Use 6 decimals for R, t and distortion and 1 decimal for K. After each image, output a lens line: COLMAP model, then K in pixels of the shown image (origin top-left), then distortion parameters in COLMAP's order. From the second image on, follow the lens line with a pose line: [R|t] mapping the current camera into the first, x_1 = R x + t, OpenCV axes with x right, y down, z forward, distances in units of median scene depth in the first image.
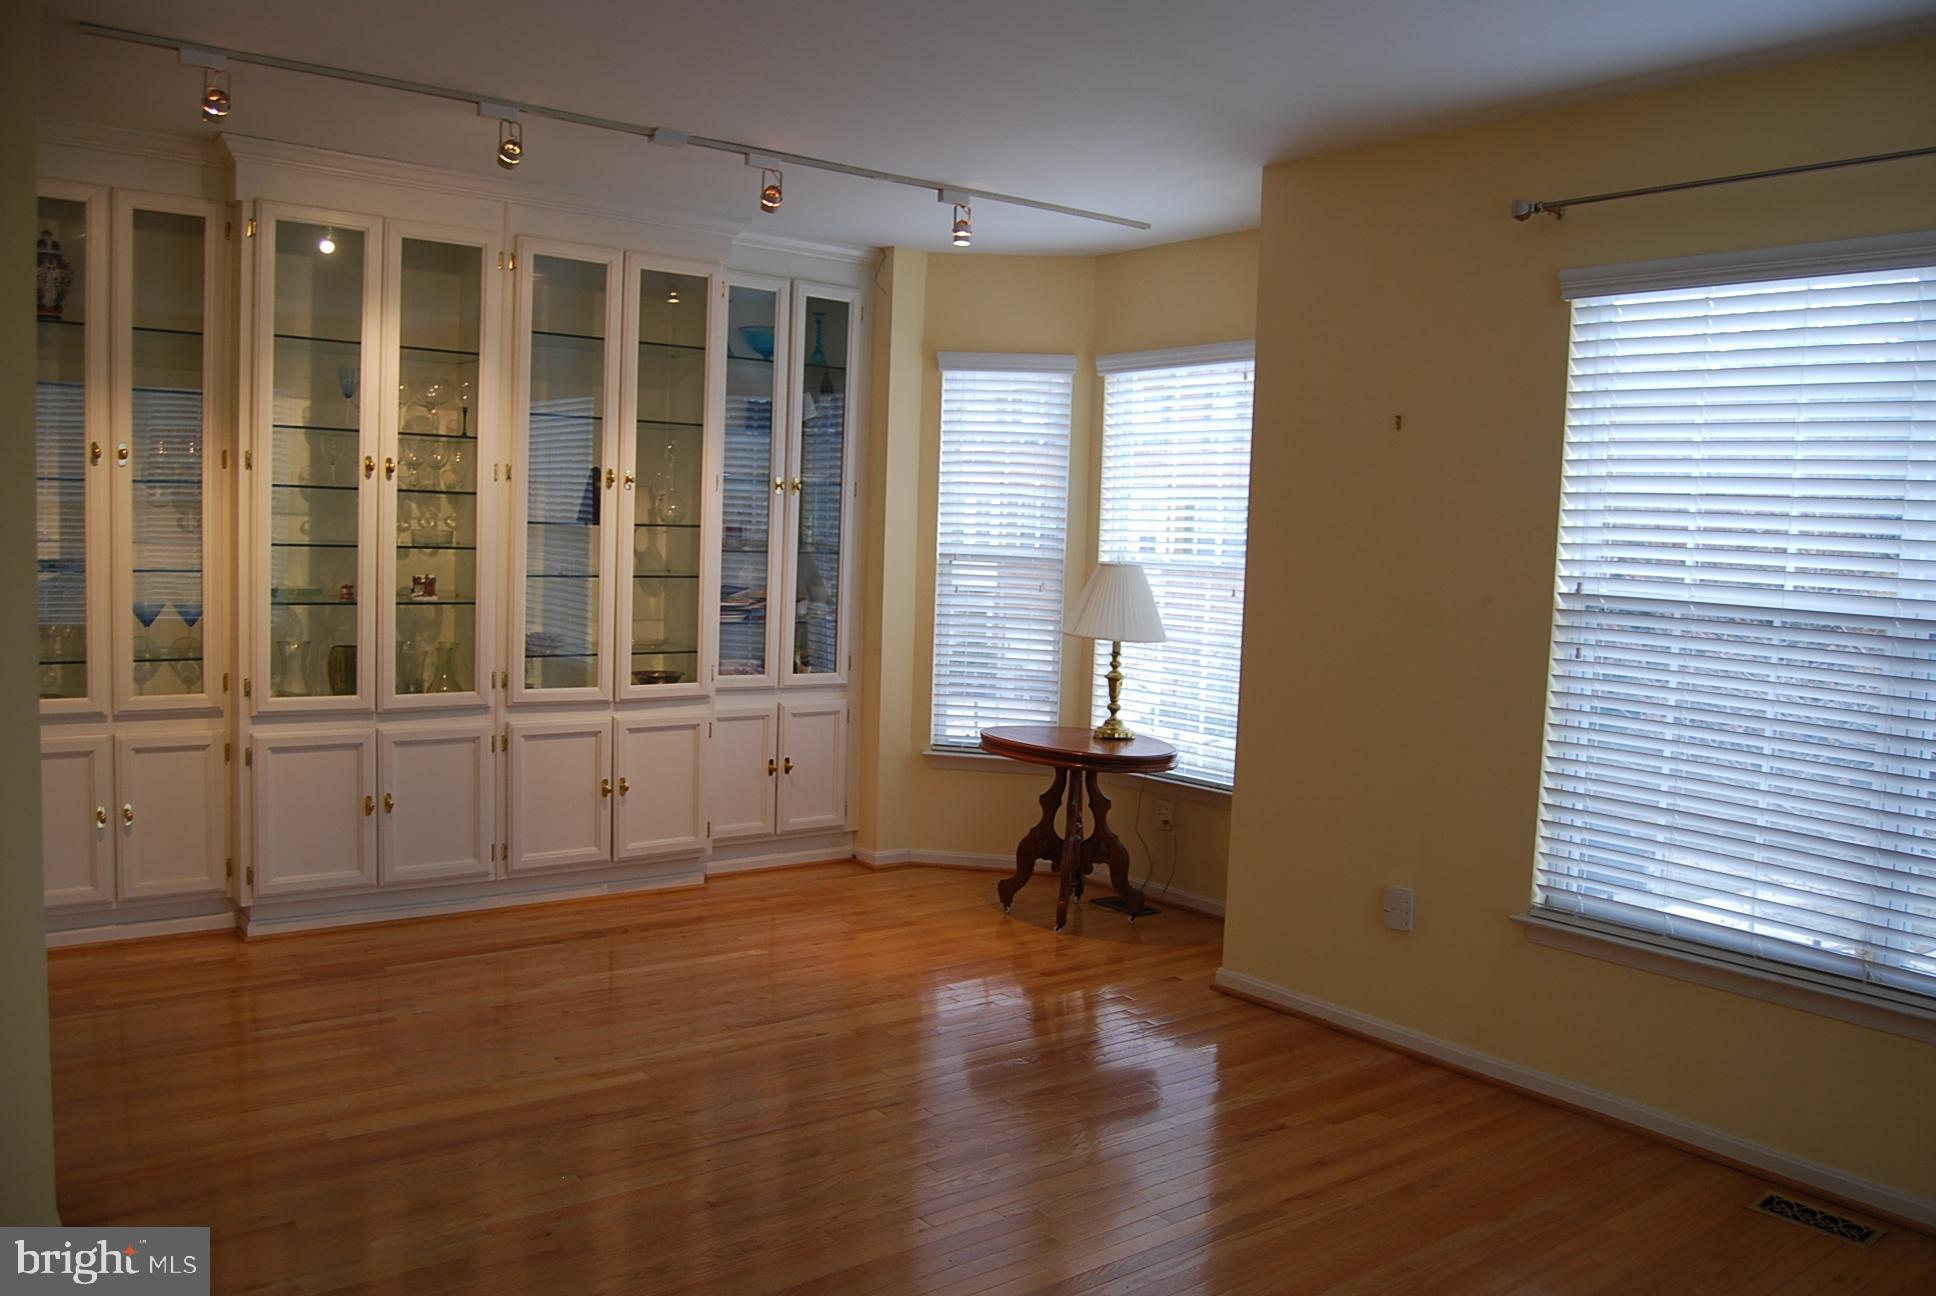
lens RADIAL K [[1540.8, 0, 1001.3], [0, 1540.8, 645.0], [0, 0, 1]] dist [-0.070745, 0.015605]
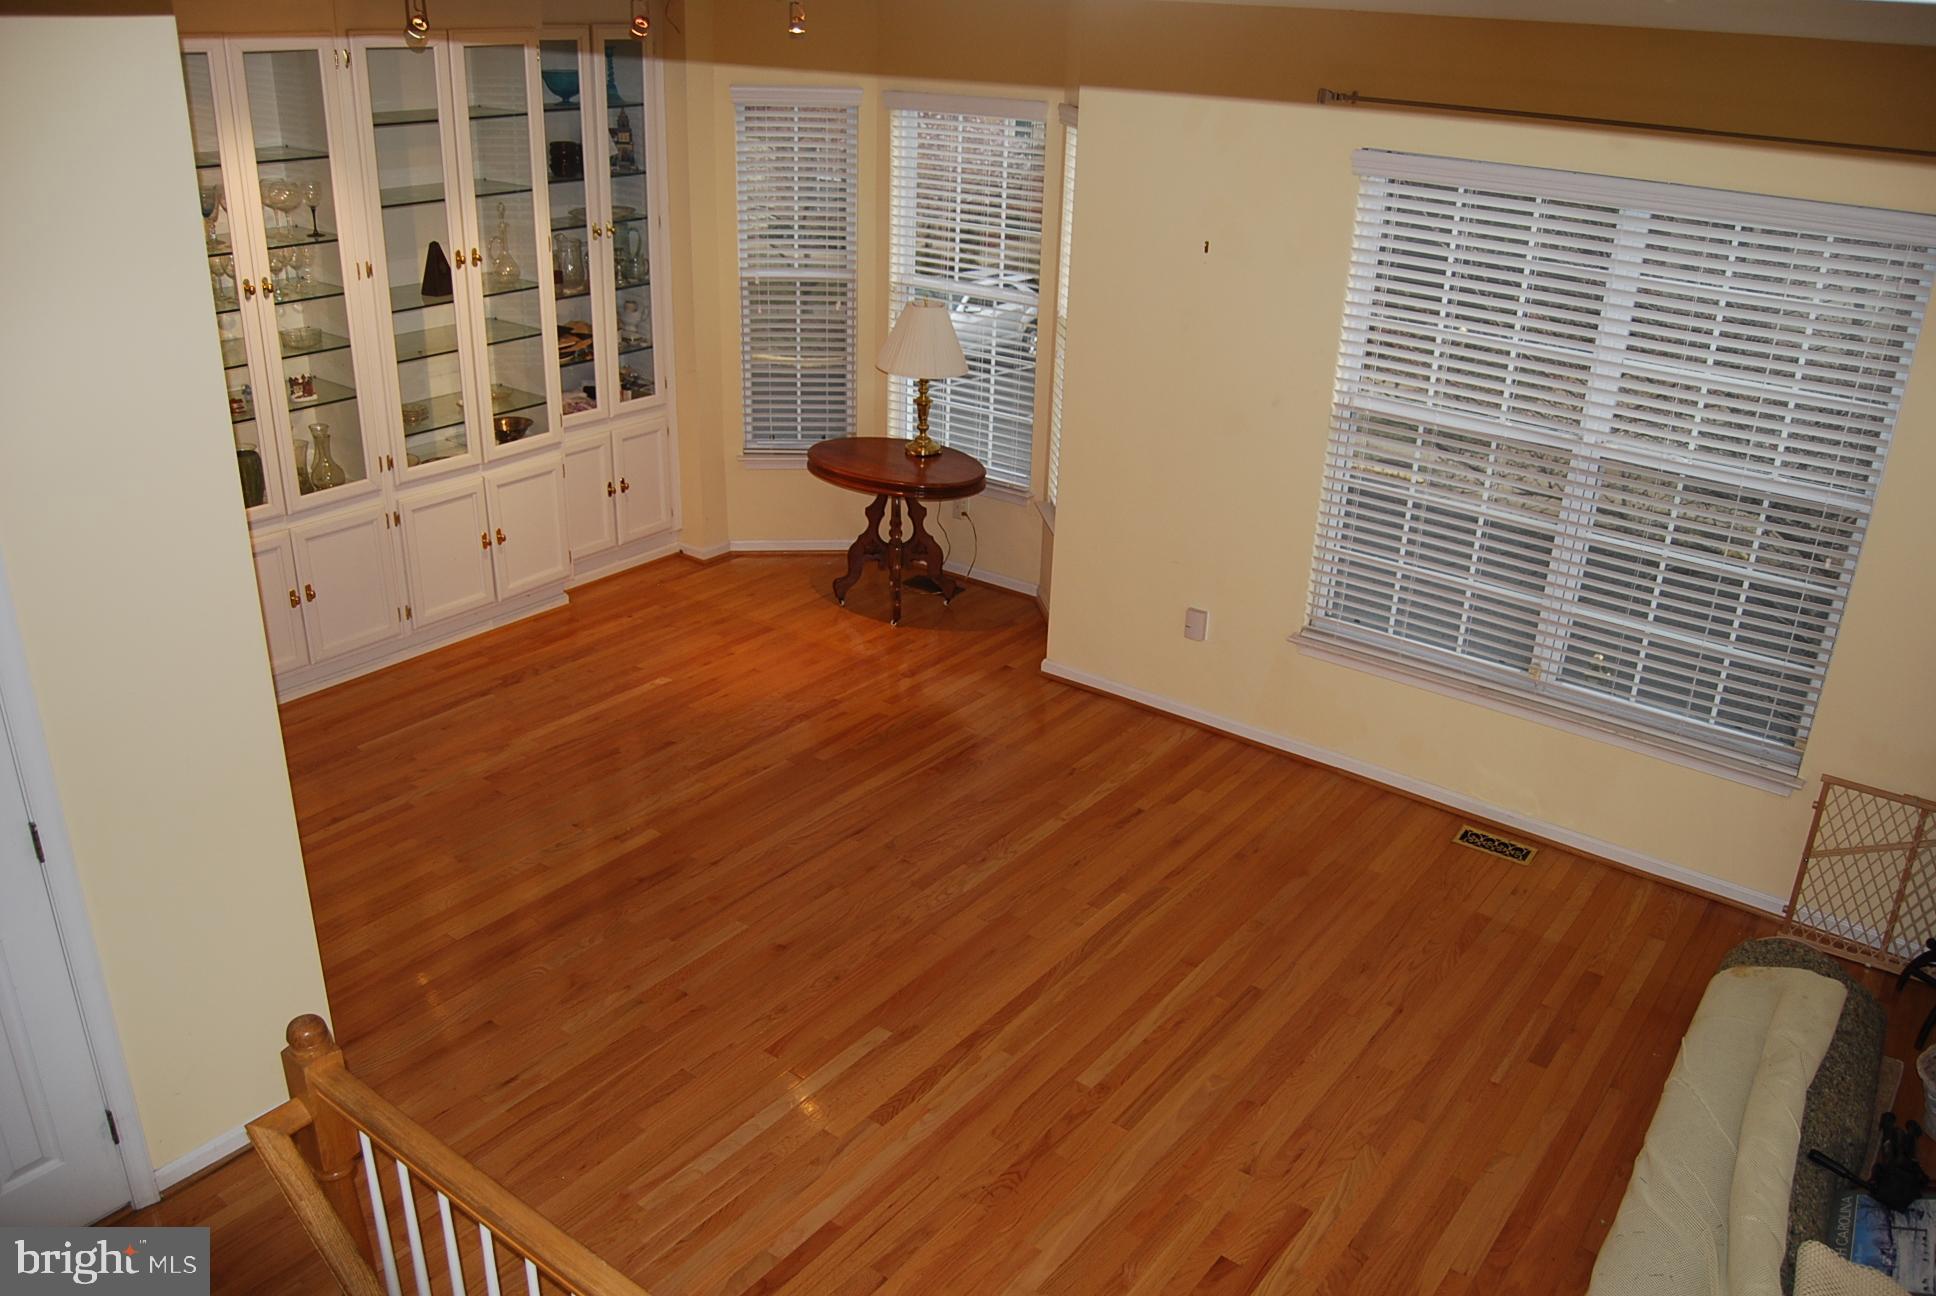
lens RADIAL K [[1540.8, 0, 1001.3], [0, 1540.8, 645.0], [0, 0, 1]] dist [-0.070745, 0.015605]
pose [[0.962506, -0.105505, 0.249903, -0.191044], [0.015151, 0.940734, 0.338807, -0.212954], [-0.270838, -0.322318, 0.907060, -0.132034]]
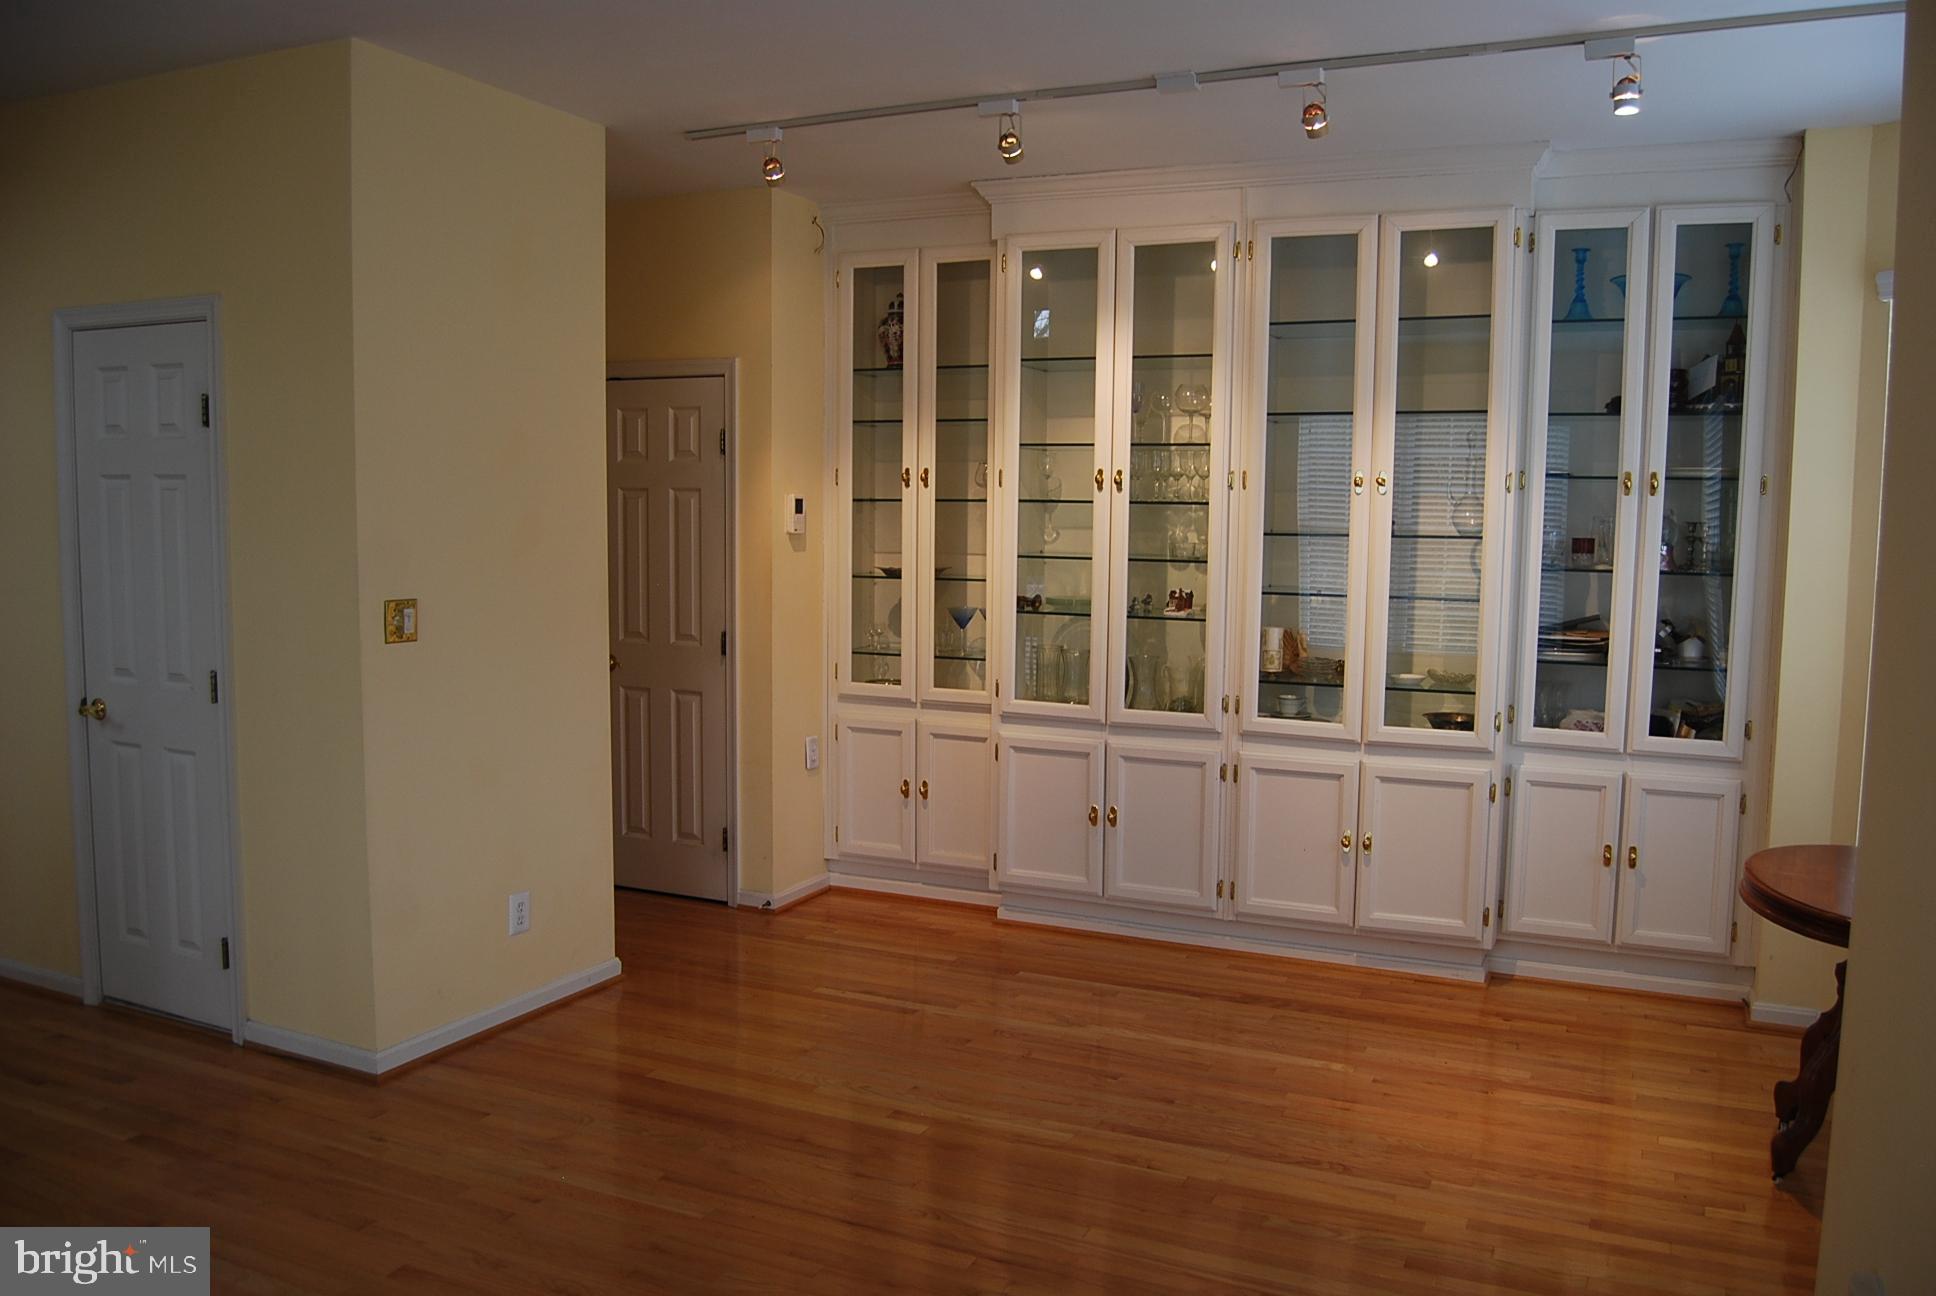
lens RADIAL K [[1540.8, 0, 1001.3], [0, 1540.8, 645.0], [0, 0, 1]] dist [-0.070745, 0.015605]
pose [[0.459168, 0.045533, -0.887182, 0.431540], [-0.066276, 0.997658, 0.016902, -0.019458], [0.885874, 0.051038, 0.461110, 0.443903]]
